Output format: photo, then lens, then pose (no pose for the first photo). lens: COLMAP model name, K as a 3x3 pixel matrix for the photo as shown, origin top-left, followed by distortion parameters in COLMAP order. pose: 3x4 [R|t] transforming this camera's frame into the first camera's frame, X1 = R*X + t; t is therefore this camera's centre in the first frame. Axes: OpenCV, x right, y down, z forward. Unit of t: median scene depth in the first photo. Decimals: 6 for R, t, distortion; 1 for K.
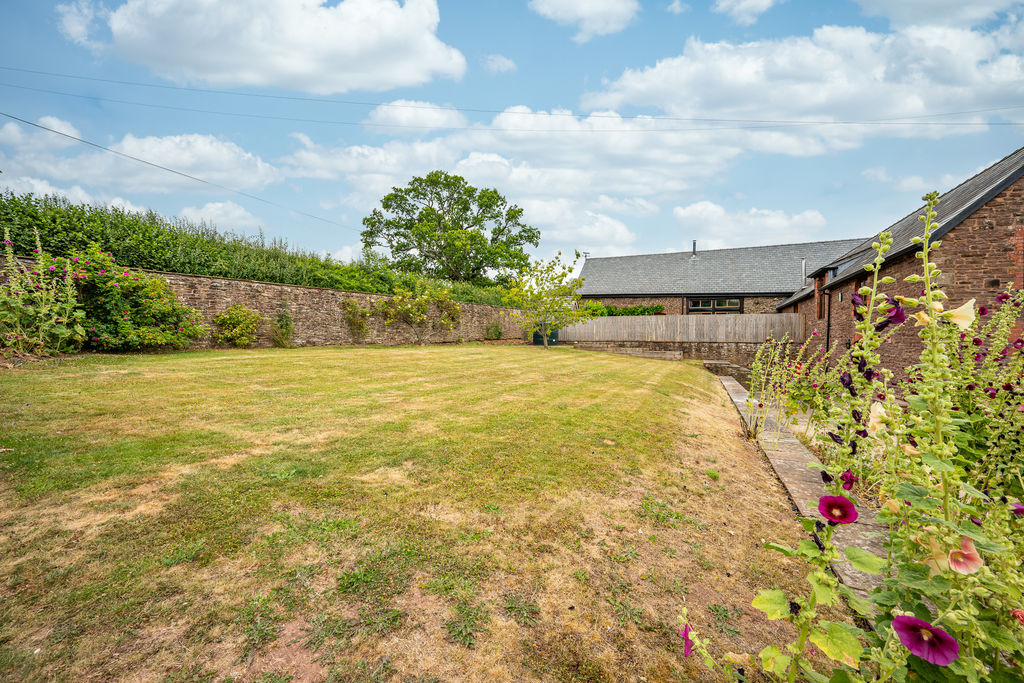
lens RADIAL K [[413.5, 0, 512.0], [0, 413.5, 341.5], [0, 0, 1]] dist [-0.001052, 0.000053]
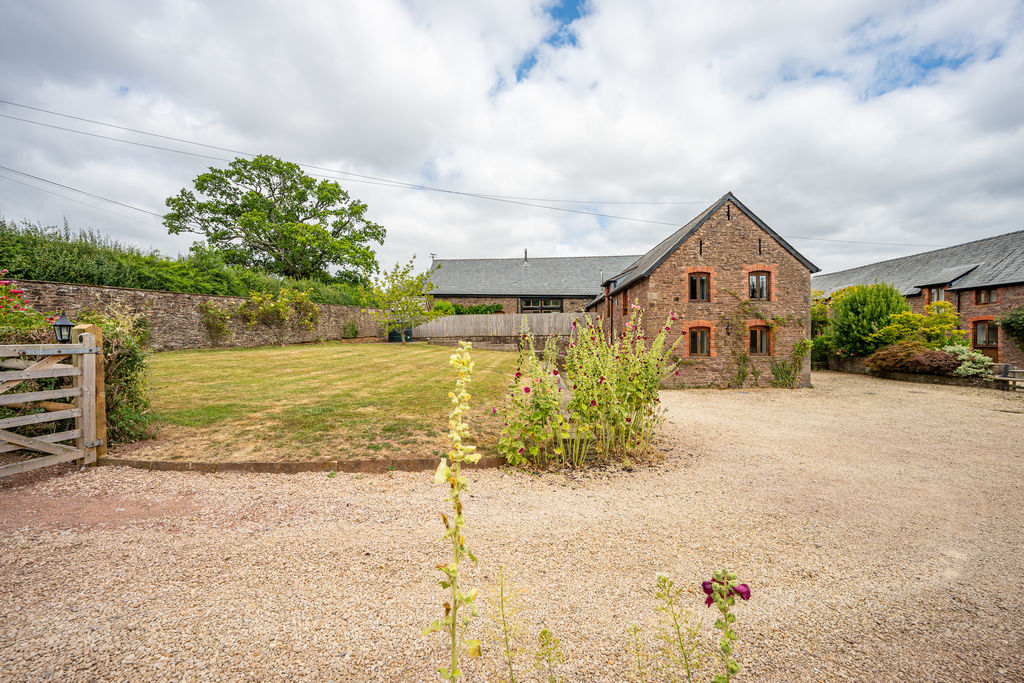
lens RADIAL K [[431.0, 0, 512.0], [0, 431.0, 341.5], [0, 0, 1]] dist [-0.000354, -0.000042]
pose [[0.933826, -0.030746, 0.356403, -0.043447], [0.026461, 0.999507, 0.016893, -0.003480], [-0.356747, -0.006344, 0.934179, -0.142817]]
